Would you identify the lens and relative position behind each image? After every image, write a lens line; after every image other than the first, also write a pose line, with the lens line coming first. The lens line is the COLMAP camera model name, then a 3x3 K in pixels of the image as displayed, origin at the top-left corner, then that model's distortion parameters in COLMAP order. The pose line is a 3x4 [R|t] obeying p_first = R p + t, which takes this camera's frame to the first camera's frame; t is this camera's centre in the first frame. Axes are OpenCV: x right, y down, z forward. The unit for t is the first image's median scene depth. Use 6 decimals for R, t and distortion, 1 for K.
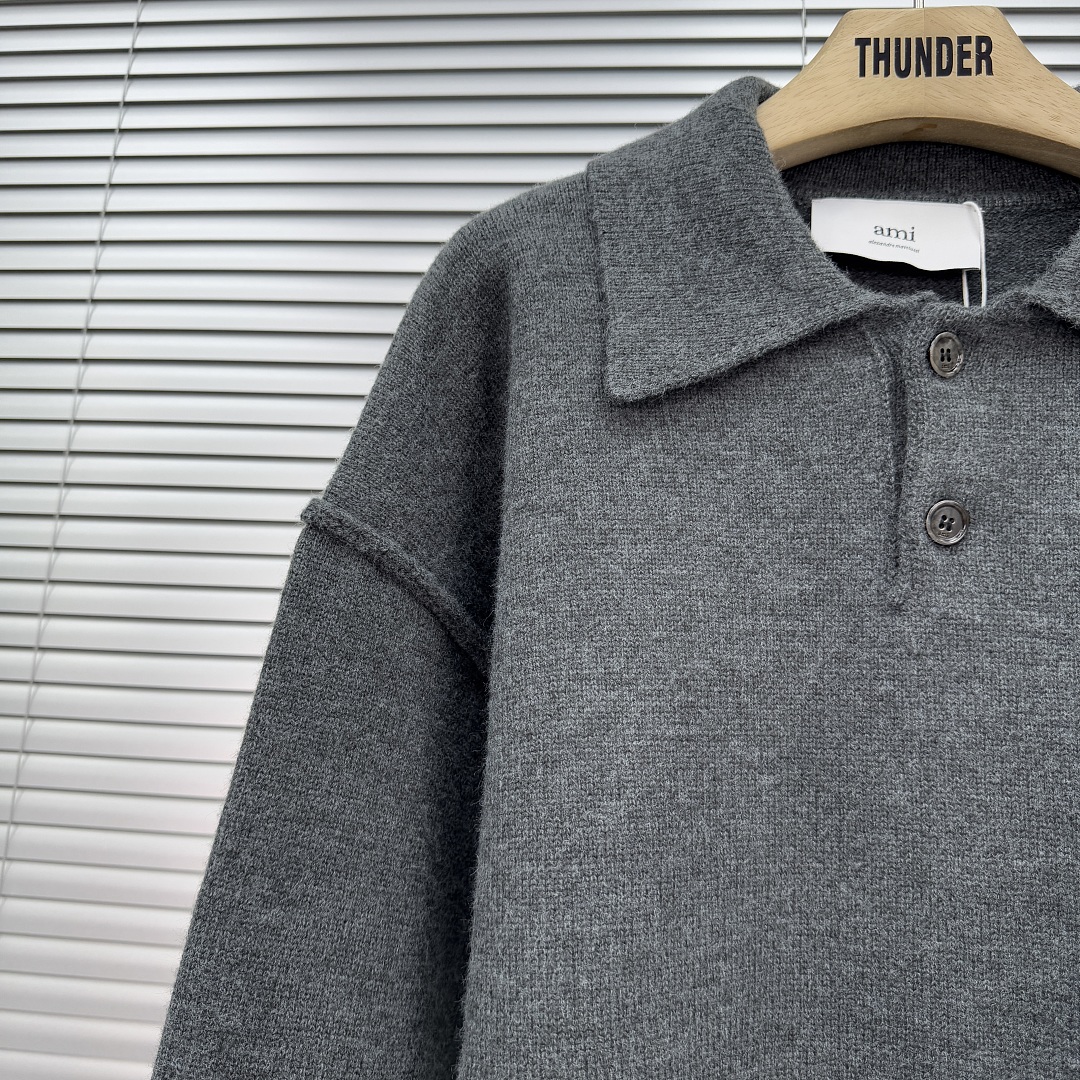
lens RADIAL K [[1005.0, 0, 548.4], [0, 1005.0, 539.0], [0, 0, 1]] dist [0.012301, 0.000000]
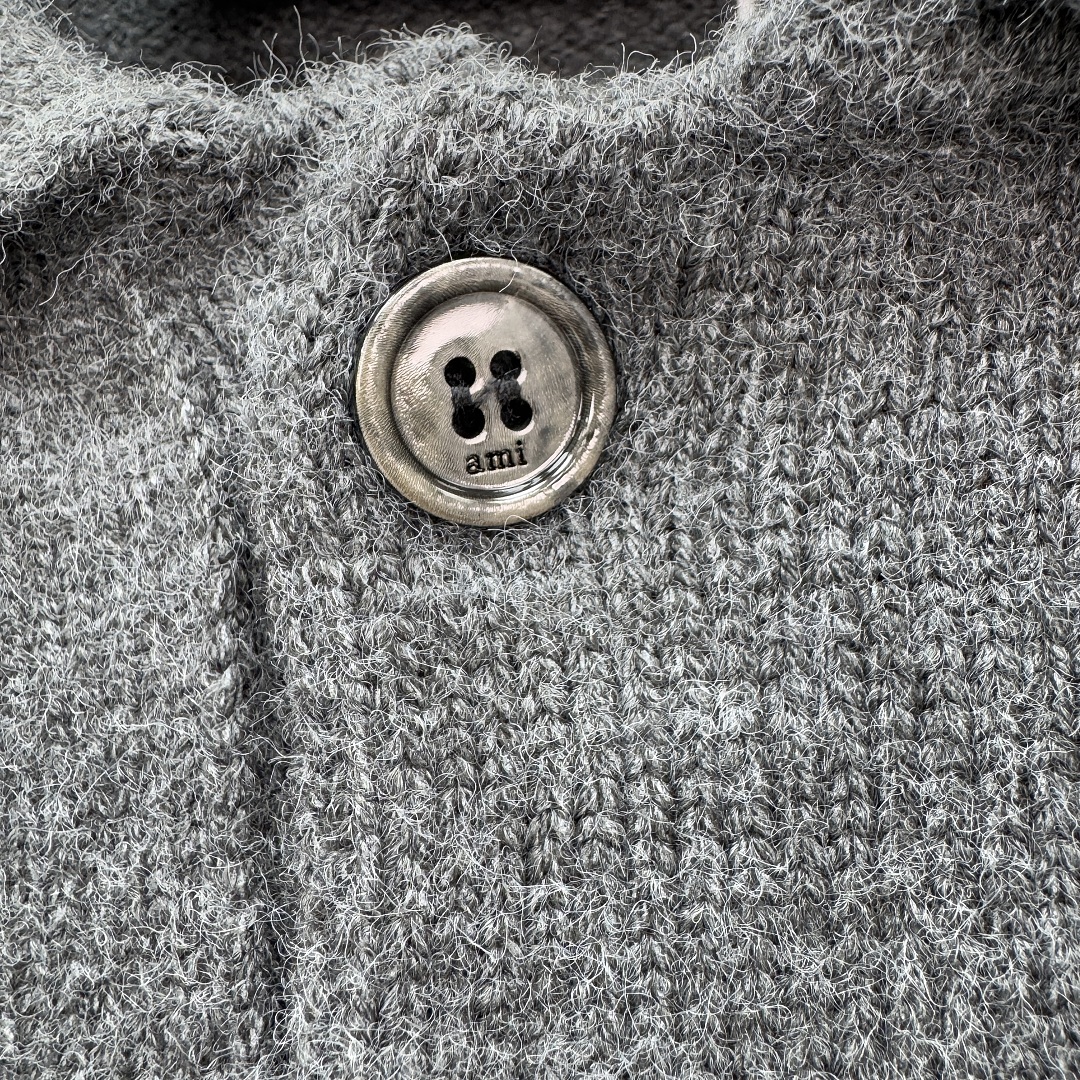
lens RADIAL K [[1005.0, 0, 561.1], [0, 1005.0, 443.8], [0, 0, 1]] dist [0.012301, 0.000000]
pose [[0.989323, -0.098192, -0.107692, 0.383335], [0.103281, 0.993734, 0.042732, -0.163105], [0.102821, -0.053398, 0.993266, 0.755815]]
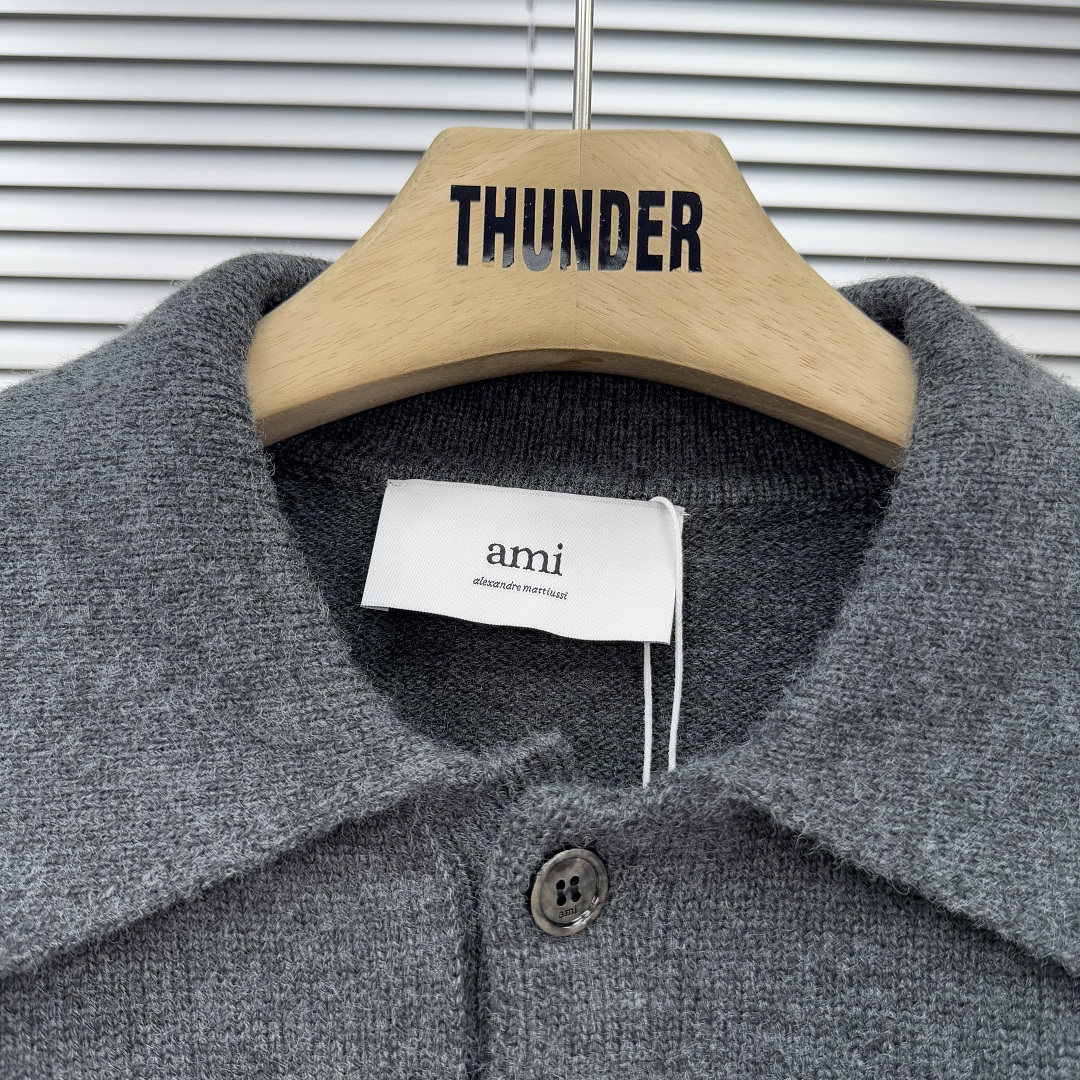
lens RADIAL K [[1005.0, 0, 535.4], [0, 1005.0, 545.3], [0, 0, 1]] dist [0.012301, 0.000000]
pose [[0.995984, -0.010481, 0.088915, 0.303763], [0.004099, 0.997420, 0.071664, -0.352484], [-0.089437, -0.071011, 0.993458, 0.469201]]
